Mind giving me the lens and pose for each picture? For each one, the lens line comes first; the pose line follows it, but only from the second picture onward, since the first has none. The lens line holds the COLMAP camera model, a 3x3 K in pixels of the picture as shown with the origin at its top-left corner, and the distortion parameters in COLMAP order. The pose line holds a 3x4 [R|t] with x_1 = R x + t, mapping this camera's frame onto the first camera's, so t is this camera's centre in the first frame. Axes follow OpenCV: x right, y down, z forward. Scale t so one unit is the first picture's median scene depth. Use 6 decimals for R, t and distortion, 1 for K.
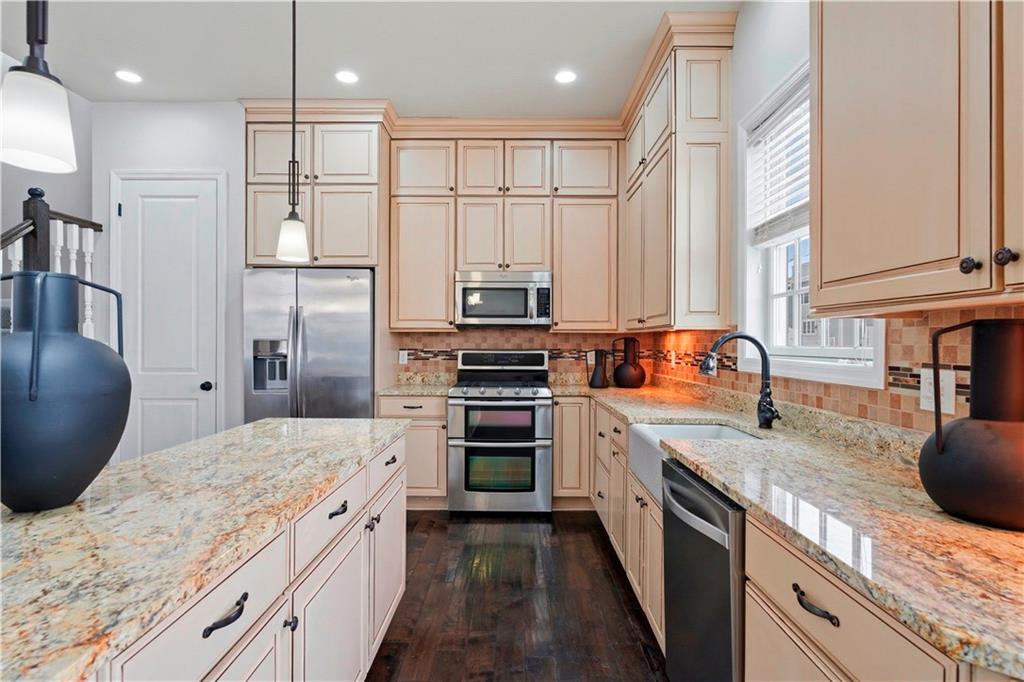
lens RADIAL K [[523.0, 0, 513.7], [0, 523.0, 342.6], [0, 0, 1]] dist [-0.001738, -0.000188]
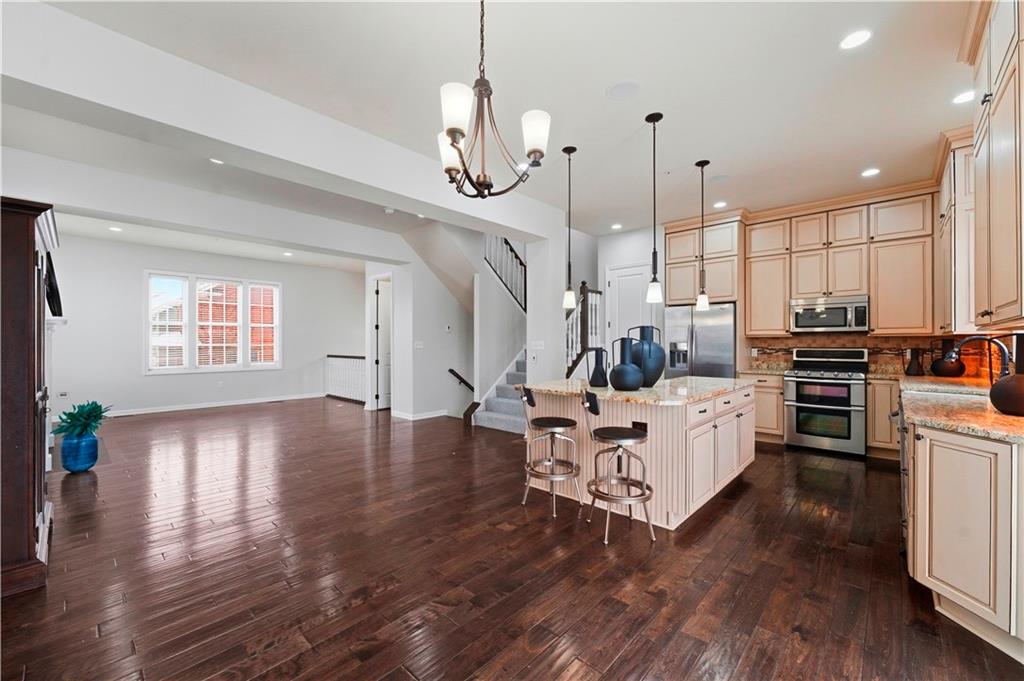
lens RADIAL K [[414.3, 0, 513.8], [0, 414.3, 344.3], [0, 0, 1]] dist [-0.001713, 0.000259]
pose [[0.739287, -0.002540, -0.673385, 0.119869], [0.003356, 0.999994, -0.000087, -0.000083], [0.673382, -0.002196, 0.739292, -0.532266]]
